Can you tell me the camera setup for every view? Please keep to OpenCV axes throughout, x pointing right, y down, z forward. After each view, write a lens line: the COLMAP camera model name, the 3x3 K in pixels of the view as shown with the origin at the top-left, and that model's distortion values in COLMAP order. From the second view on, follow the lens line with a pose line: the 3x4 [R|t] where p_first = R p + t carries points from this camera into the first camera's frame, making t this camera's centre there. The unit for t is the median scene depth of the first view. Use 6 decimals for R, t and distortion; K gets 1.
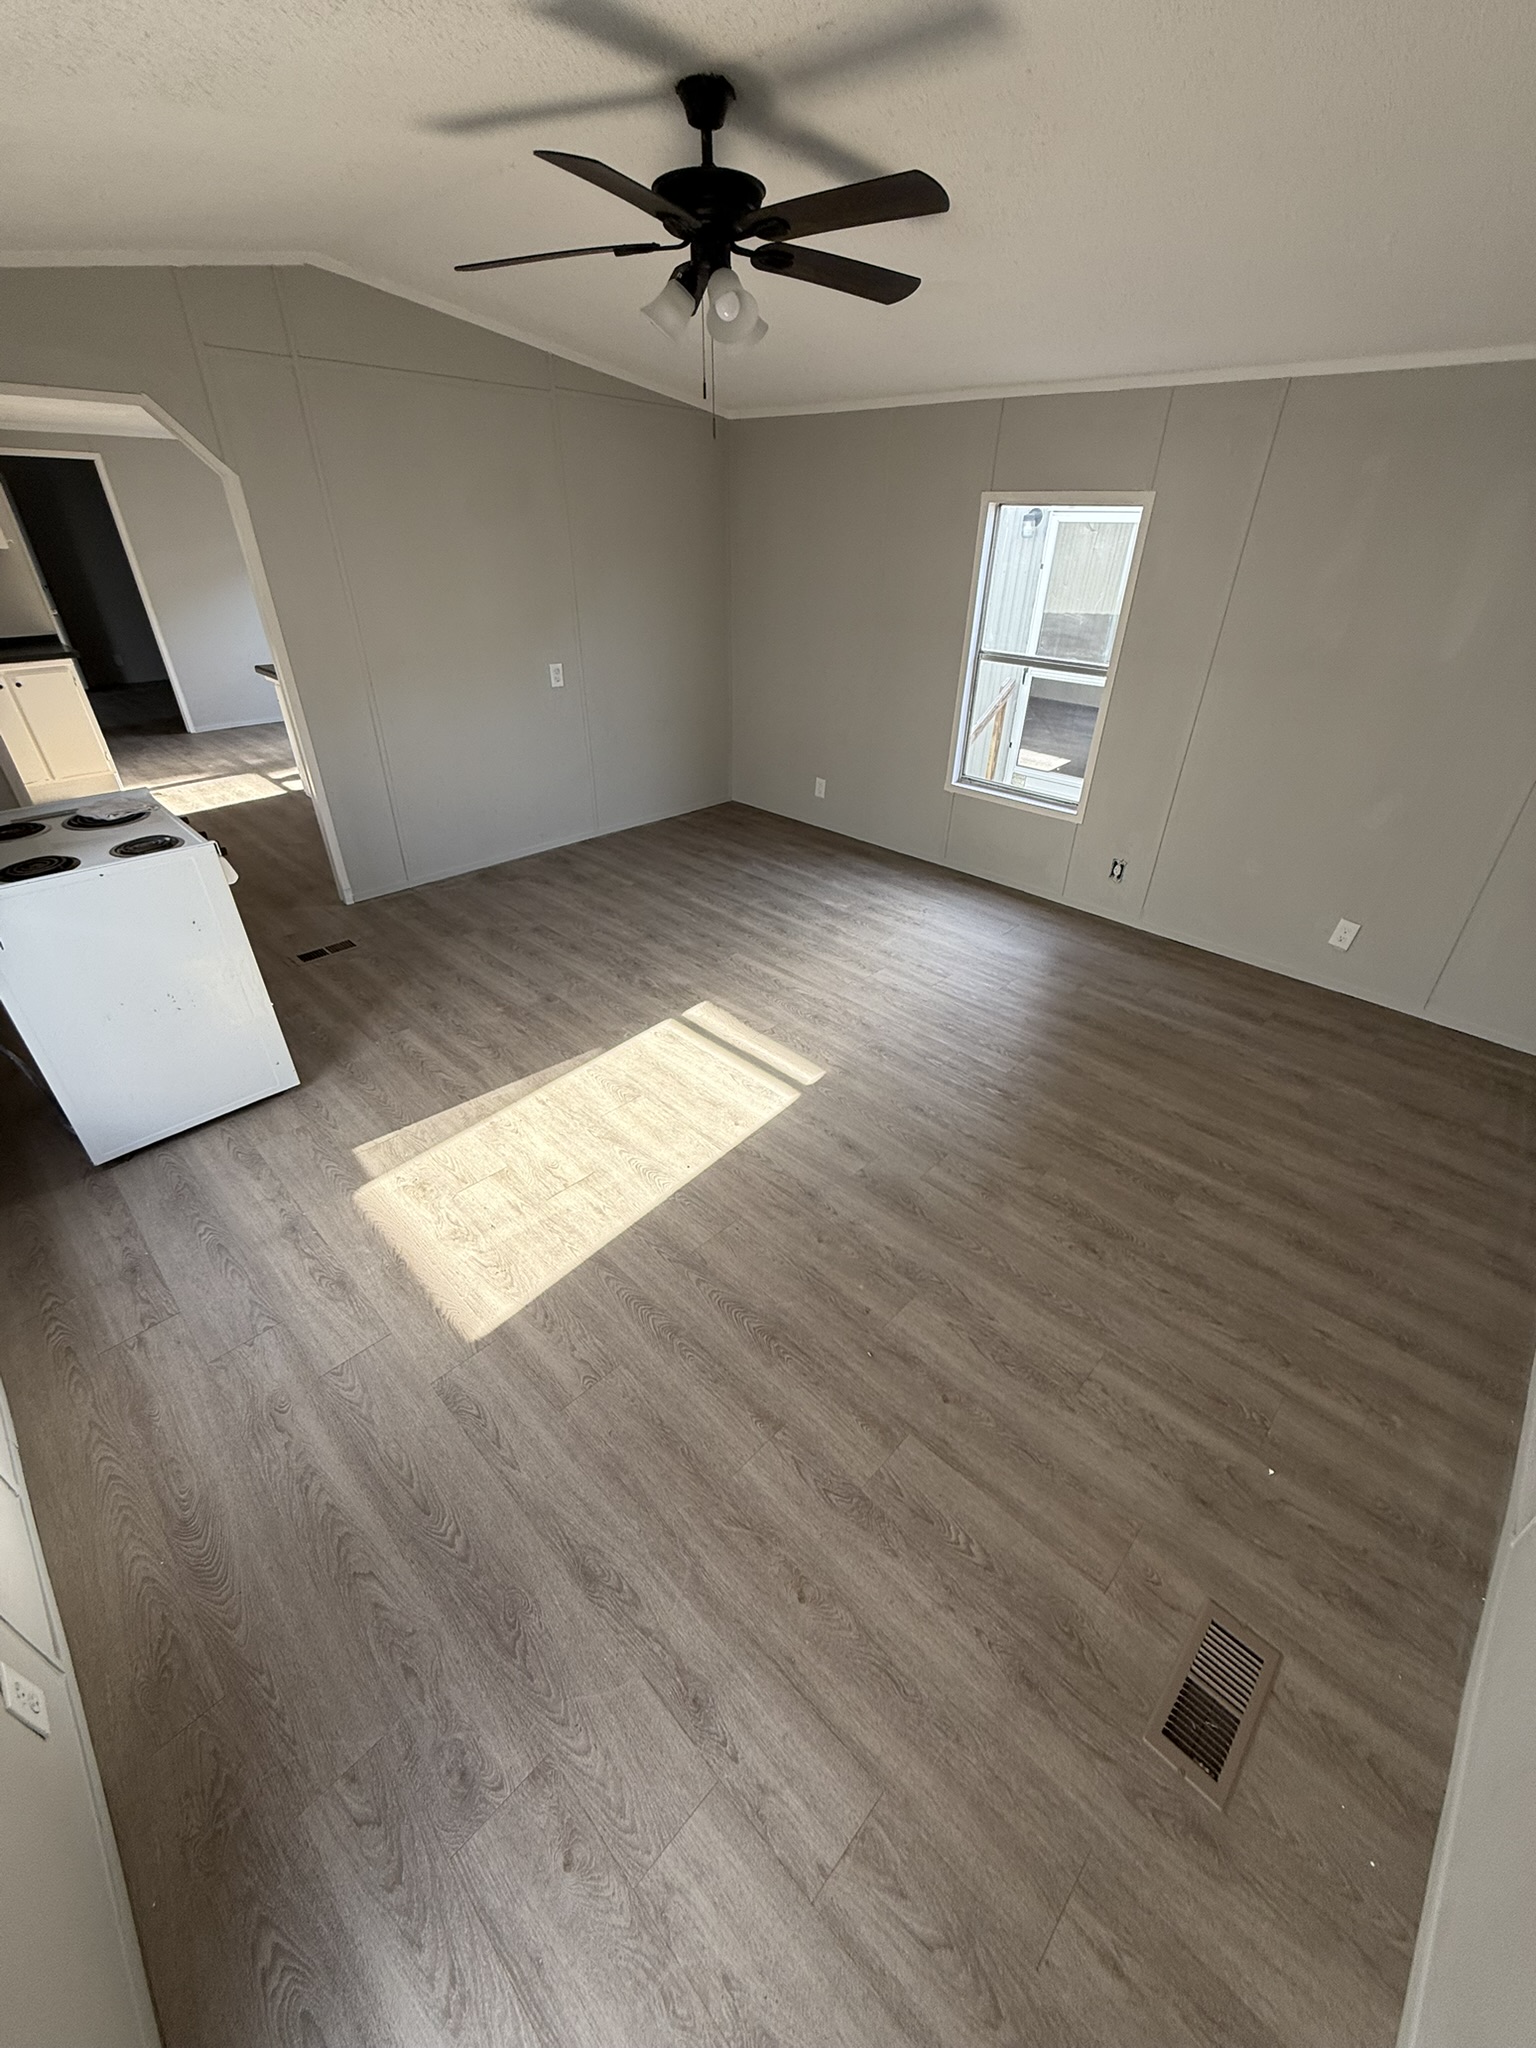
lens RADIAL K [[818.2, 0, 751.1], [0, 818.2, 1024.4], [0, 0, 1]] dist [0.000252, 0.001217]
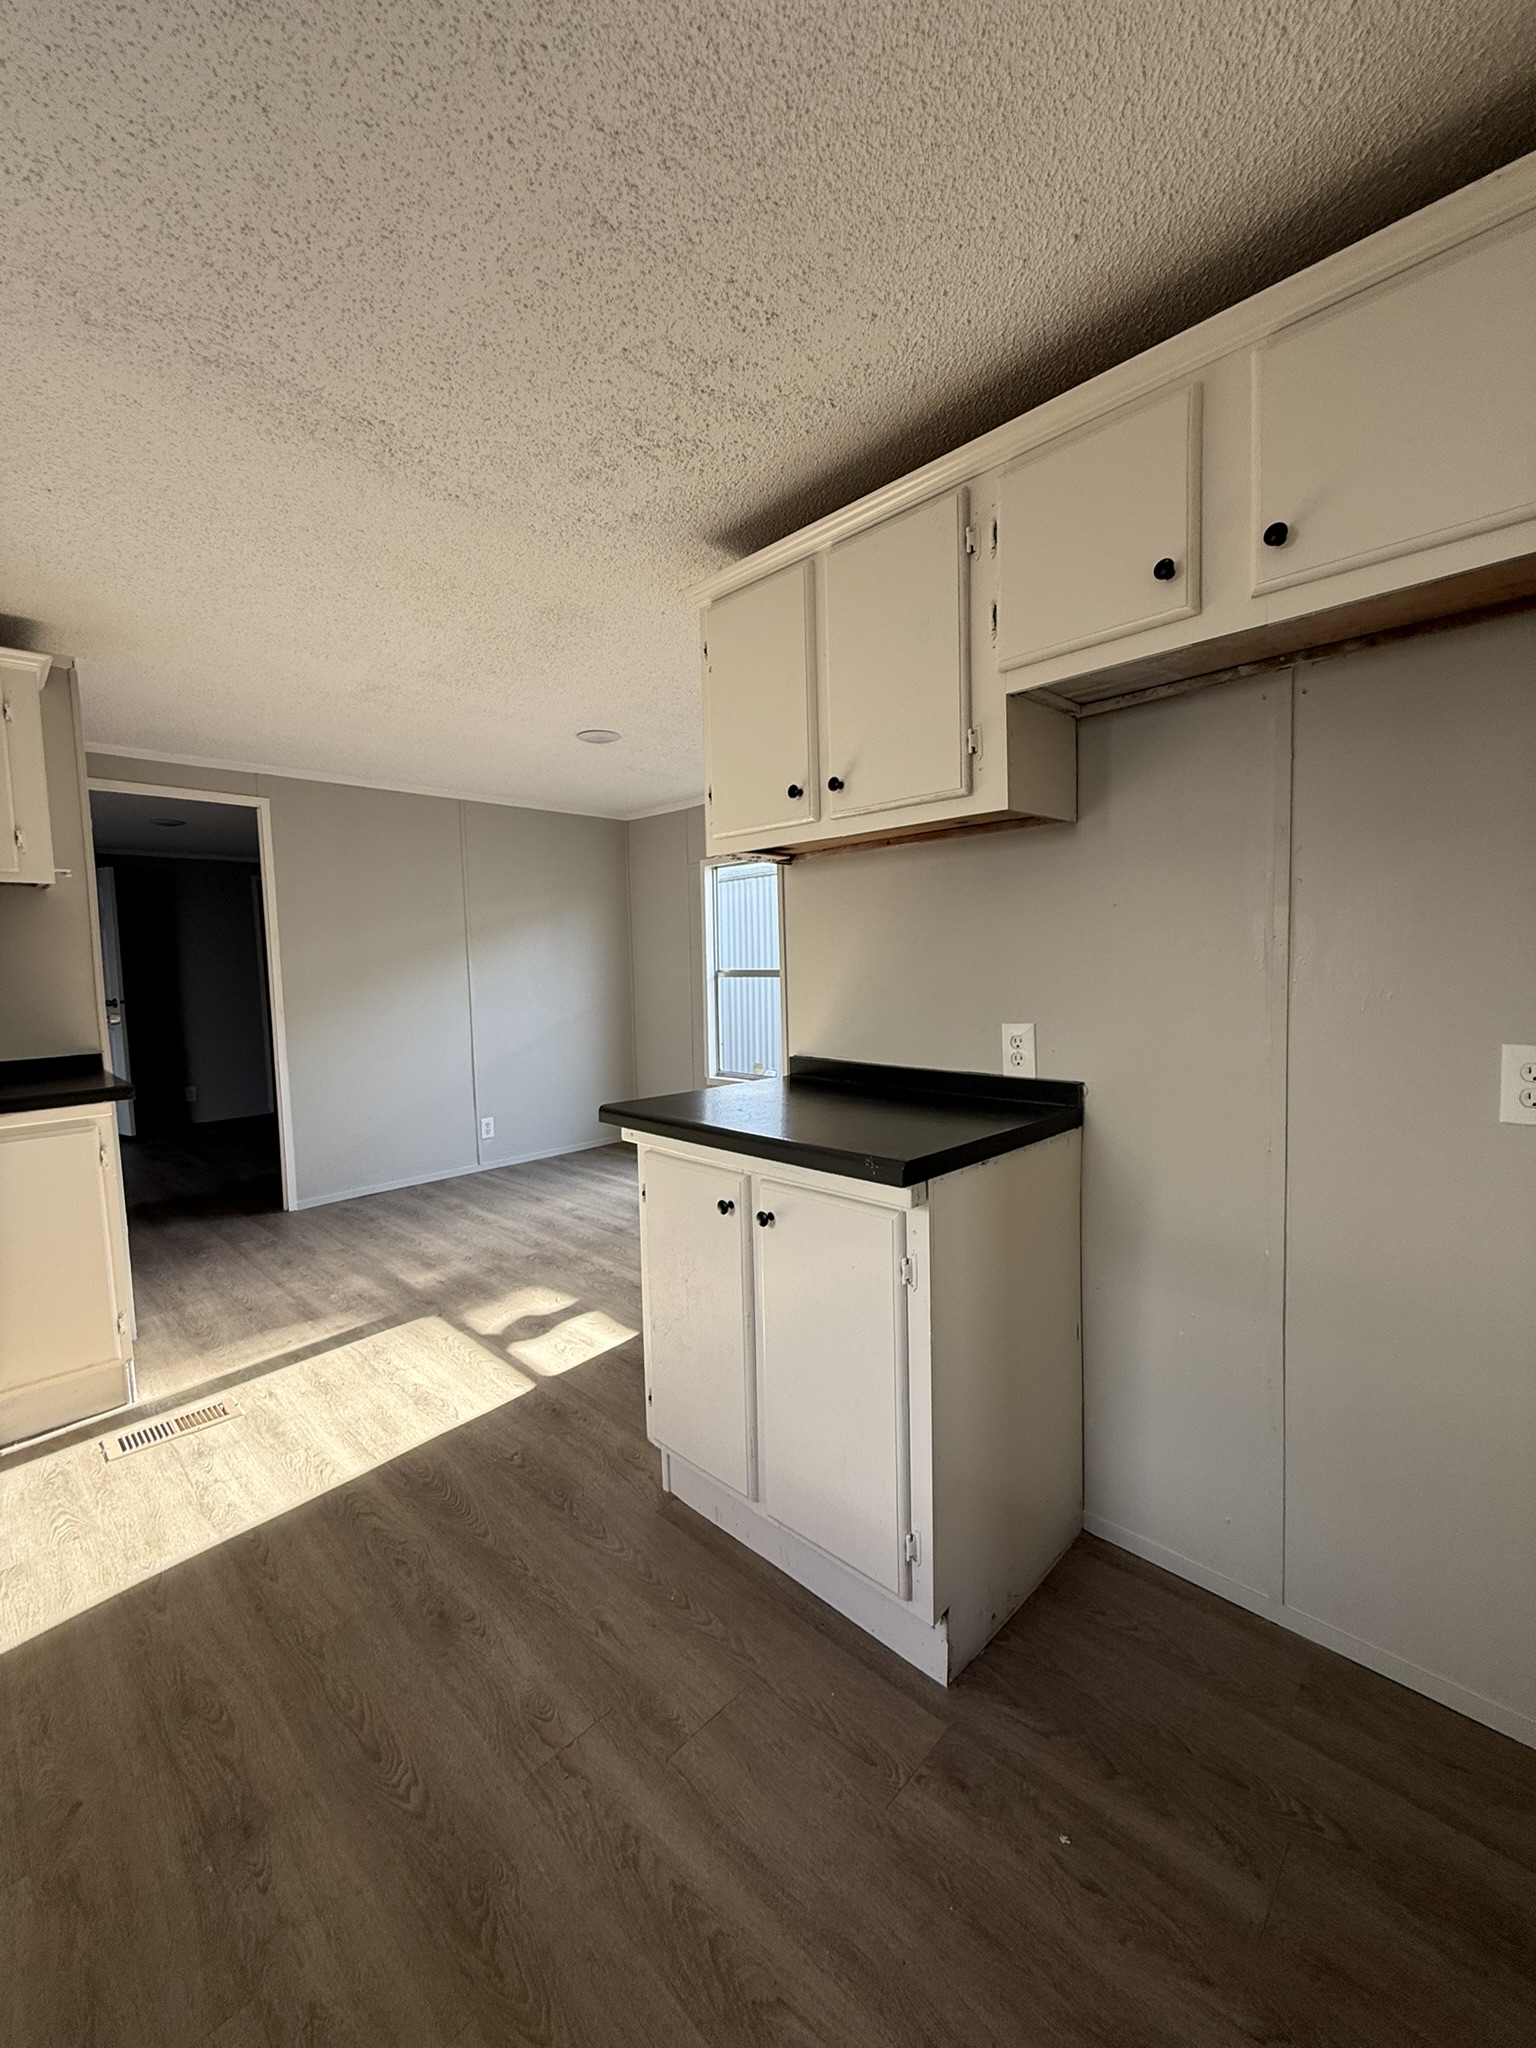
lens RADIAL K [[818.2, 0, 752.0], [0, 818.2, 1015.4], [0, 0, 1]] dist [0.000252, 0.001217]
pose [[0.999369, -0.035492, -0.001298, -0.654624], [0.030792, 0.884093, -0.466295, -0.367453], [0.017698, 0.465961, 0.884628, 0.805005]]
